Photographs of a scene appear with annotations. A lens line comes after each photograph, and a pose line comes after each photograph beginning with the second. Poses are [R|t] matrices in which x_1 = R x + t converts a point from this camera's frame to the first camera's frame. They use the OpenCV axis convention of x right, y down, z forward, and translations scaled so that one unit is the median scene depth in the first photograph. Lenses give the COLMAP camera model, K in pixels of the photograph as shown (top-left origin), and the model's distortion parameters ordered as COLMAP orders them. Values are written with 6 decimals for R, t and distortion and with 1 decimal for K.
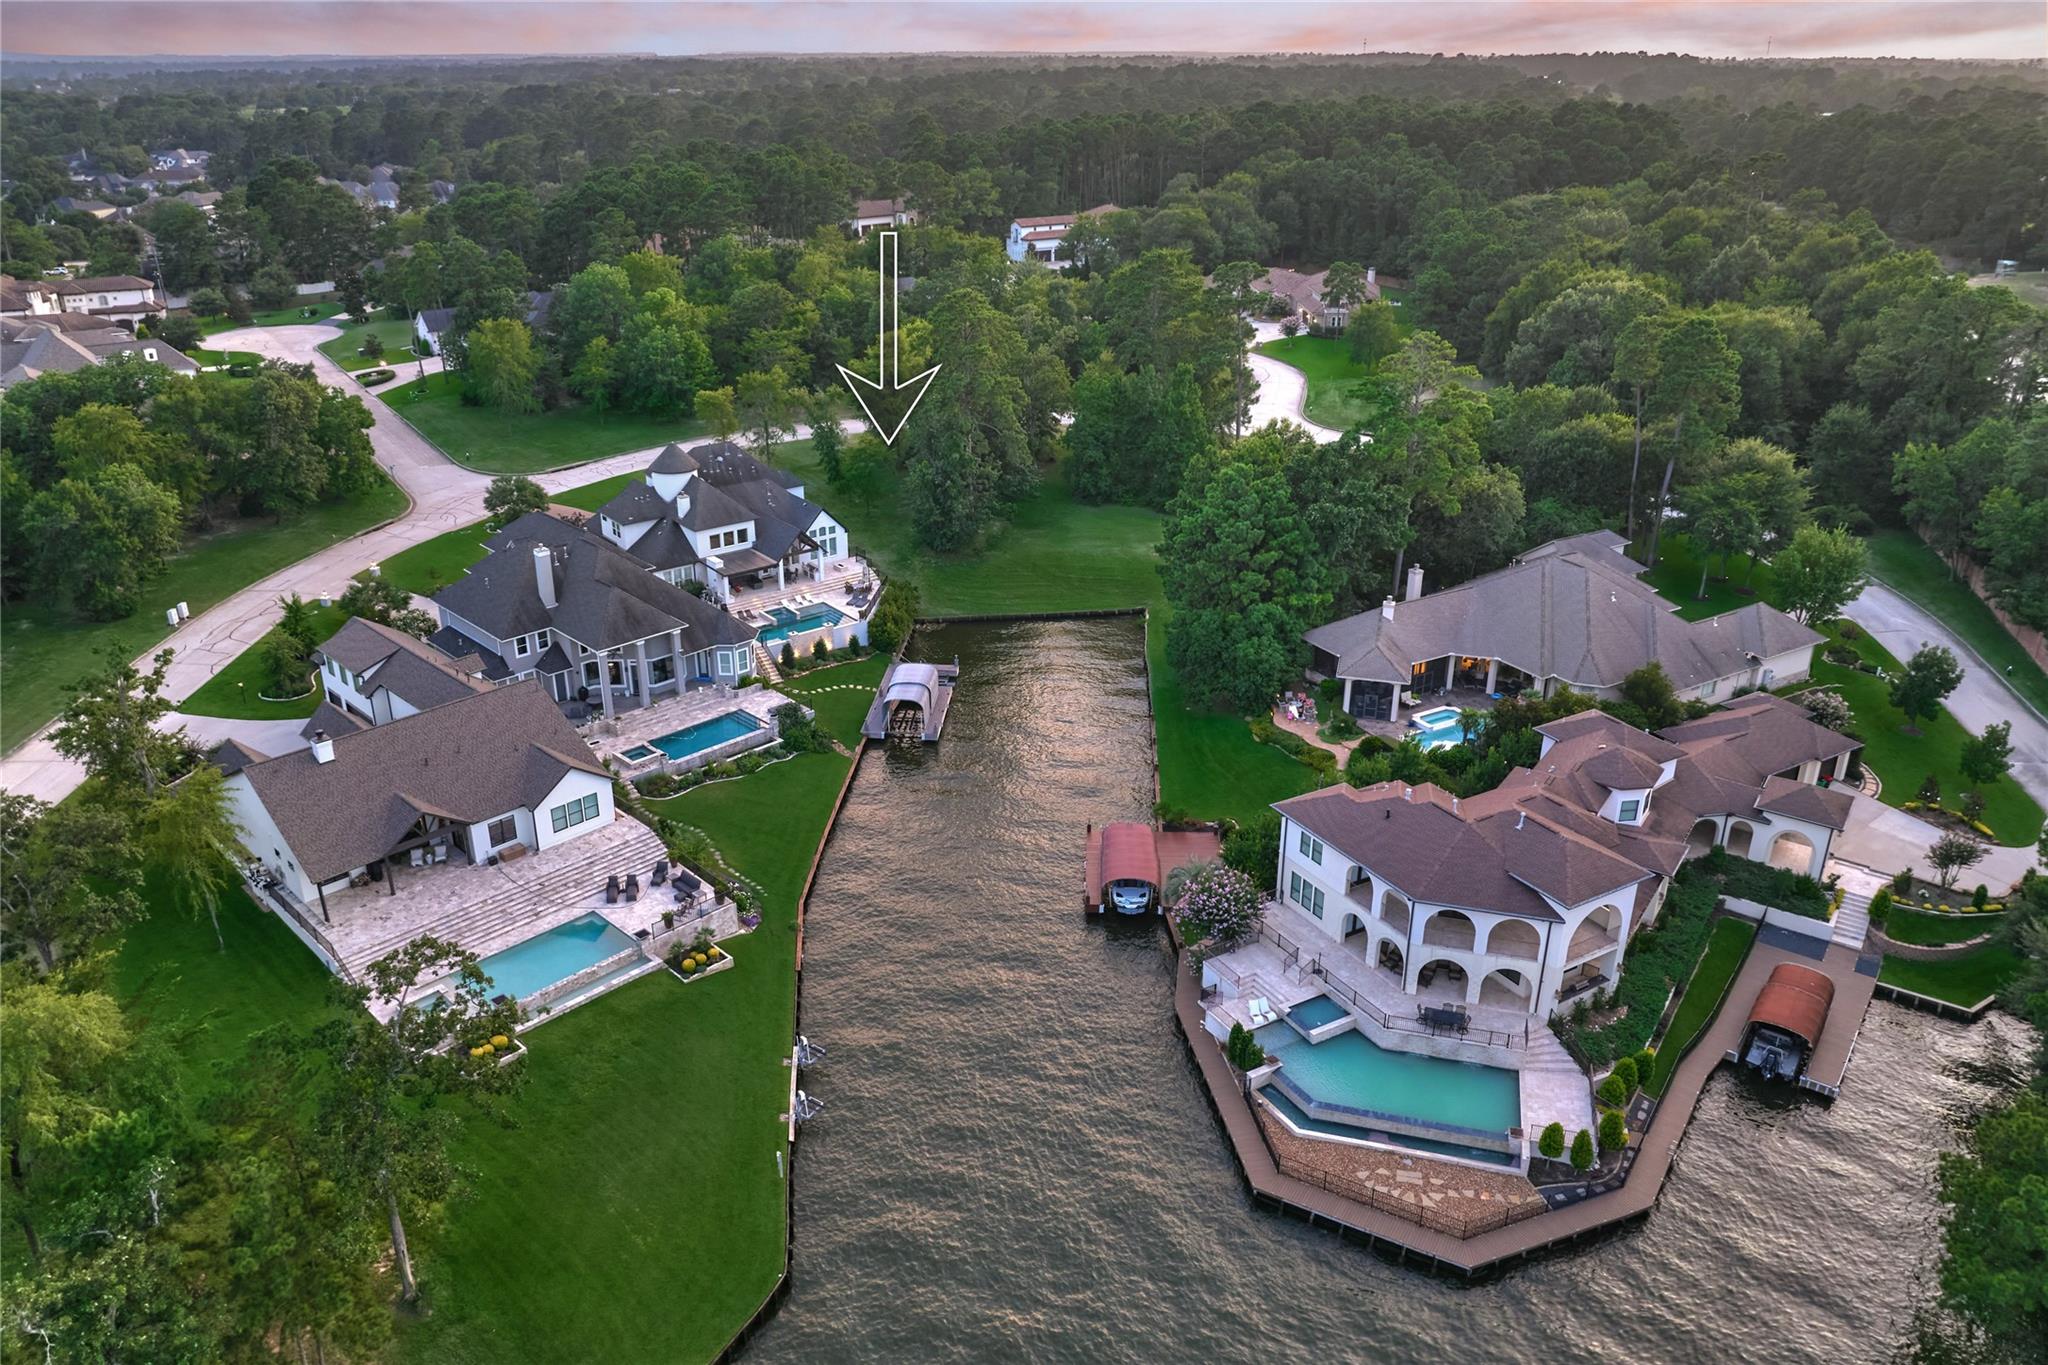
lens RADIAL K [[1429.3, 0, 1031.2], [0, 1429.3, 675.7], [0, 0, 1]] dist [-0.039298, 0.001766]
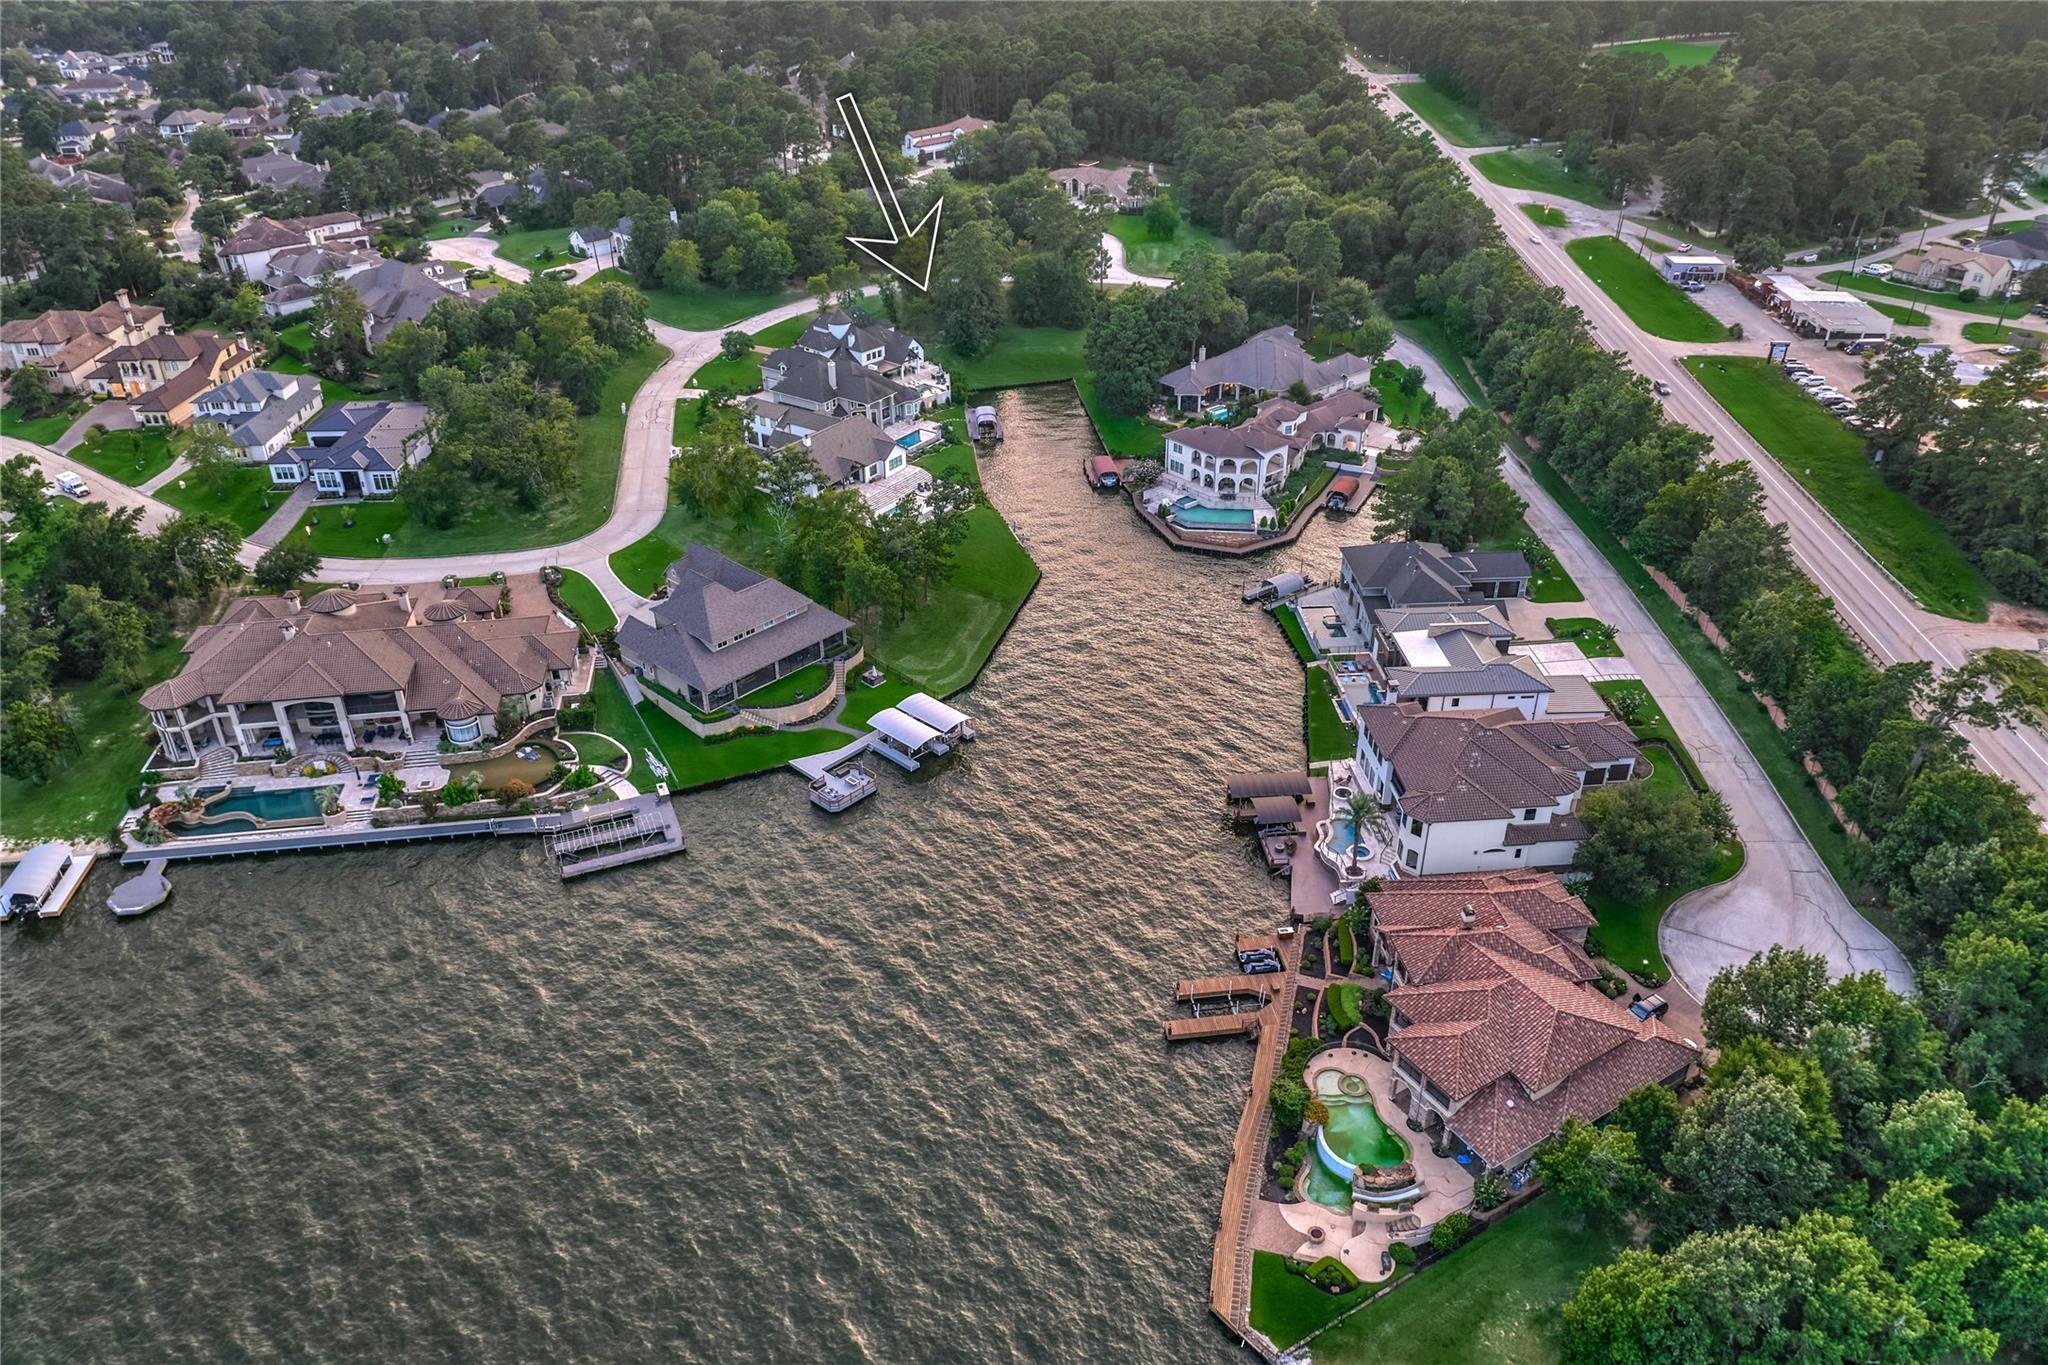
lens RADIAL K [[1429.3, 0, 1031.2], [0, 1429.3, 675.7], [0, 0, 1]] dist [-0.039298, 0.001766]
pose [[0.983399, -0.098551, 0.152360, -0.360009], [0.078958, 0.988404, 0.129702, 0.113924], [-0.163375, -0.115519, 0.979777, -1.128462]]
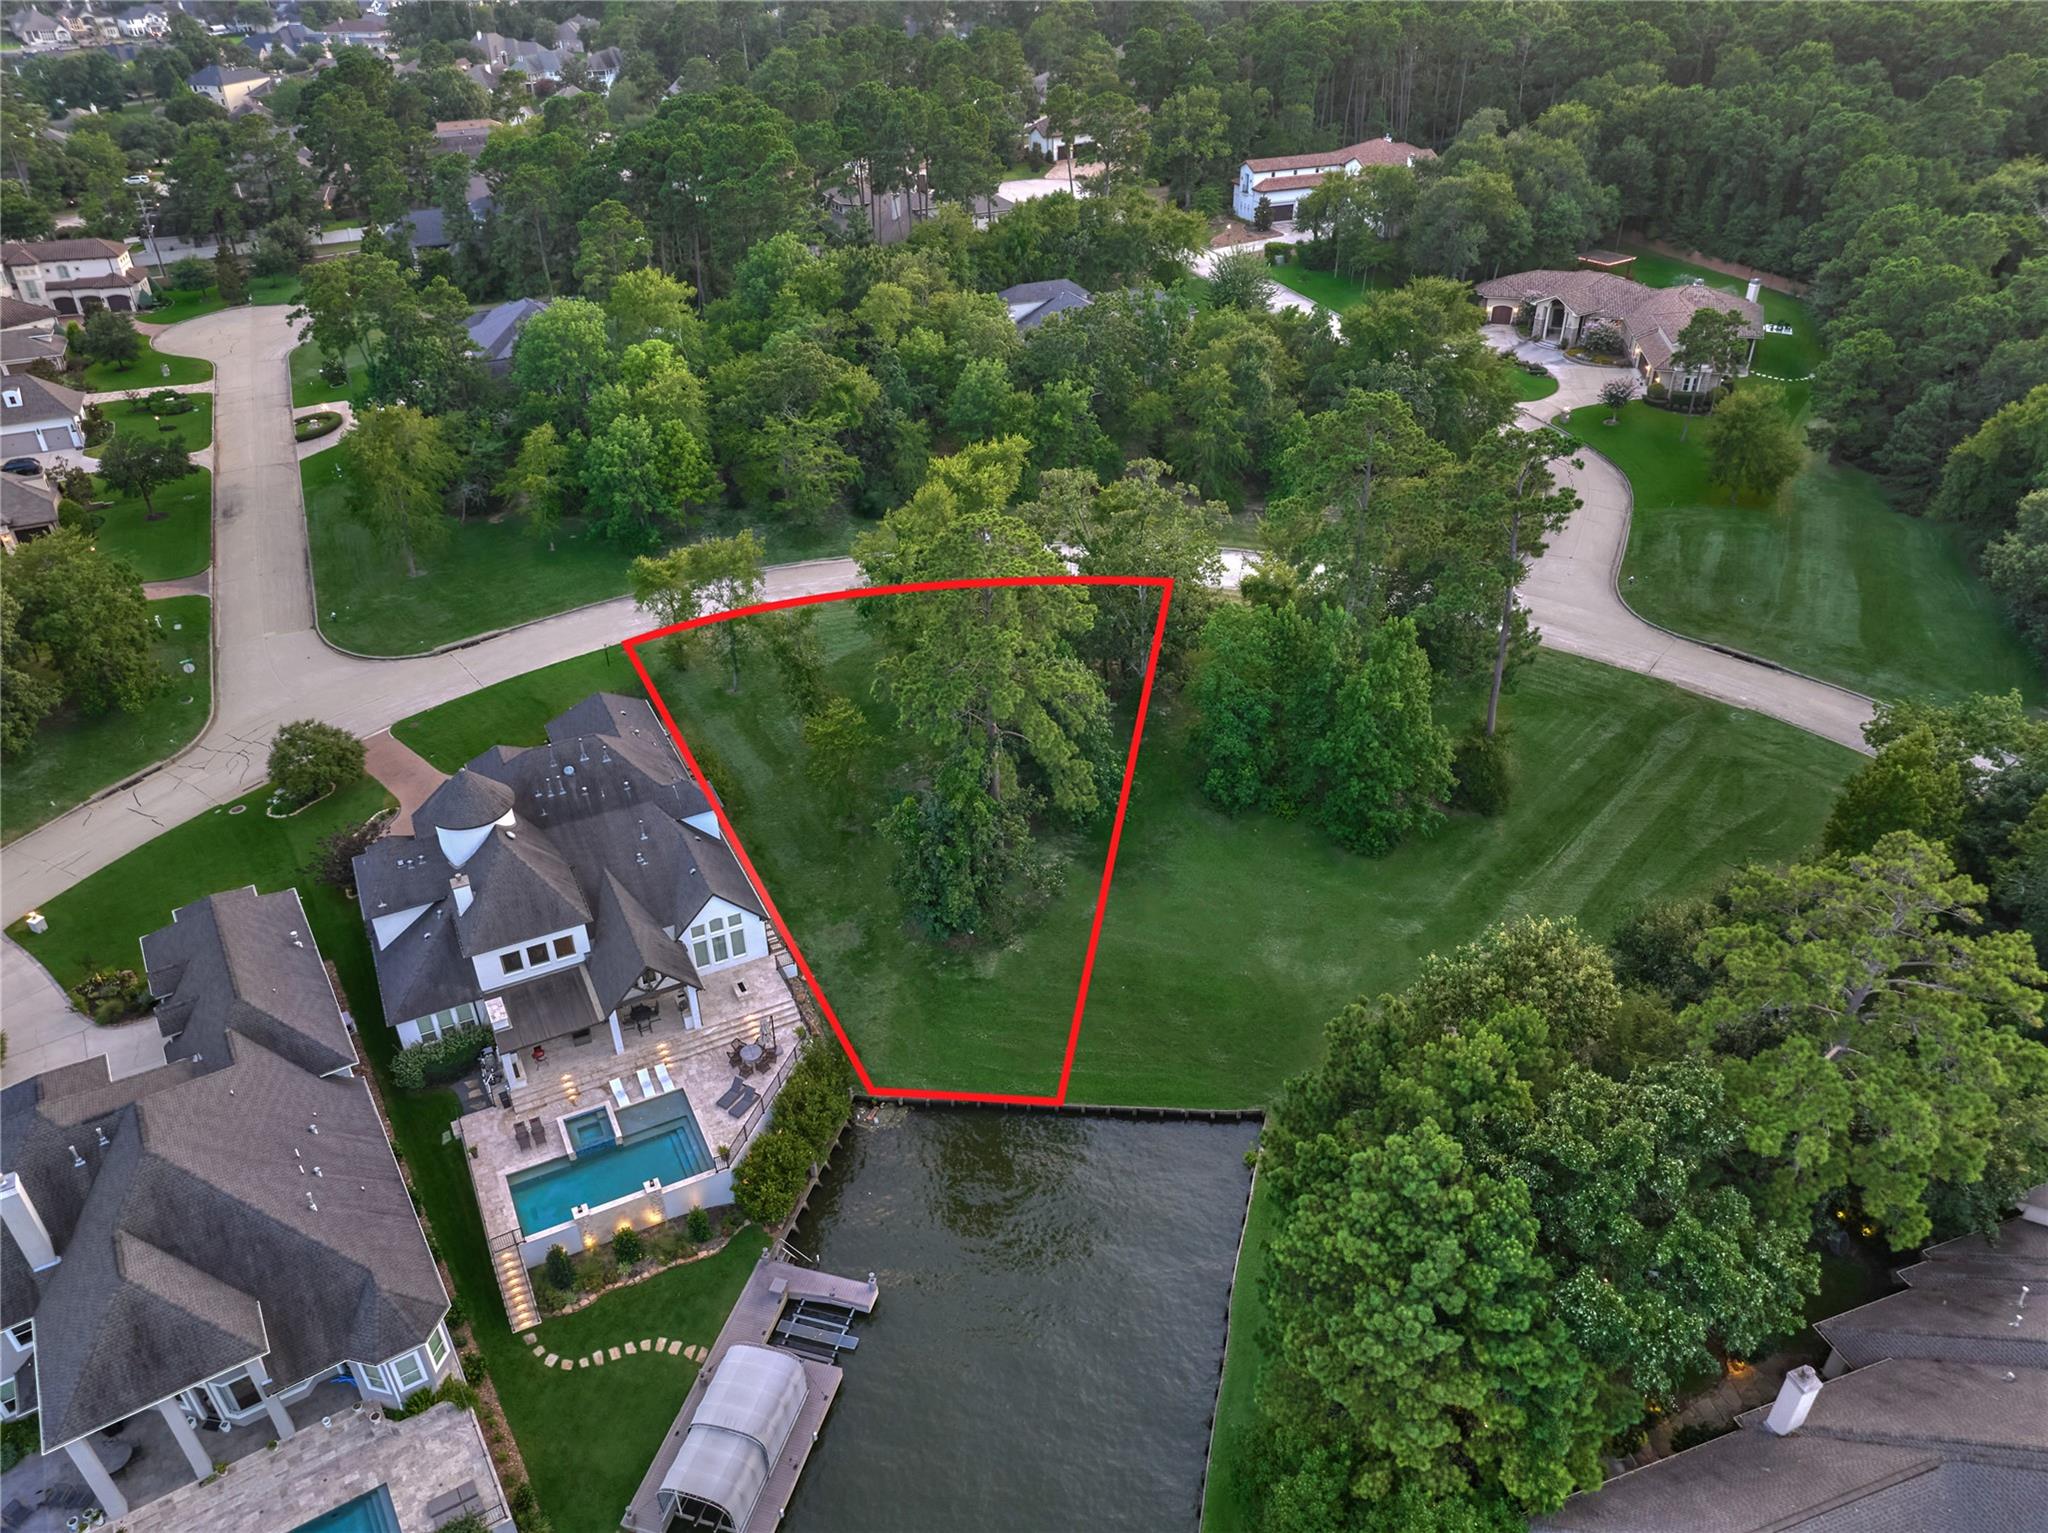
lens RADIAL K [[1431.1, 0, 1033.6], [0, 1431.1, 726.3], [0, 0, 1]] dist [-0.044017, 0.019138]
pose [[0.980083, 0.095761, -0.173972, 0.080024], [-0.069650, 0.986162, 0.150443, -0.298322], [0.185971, -0.135330, 0.973191, 0.502209]]
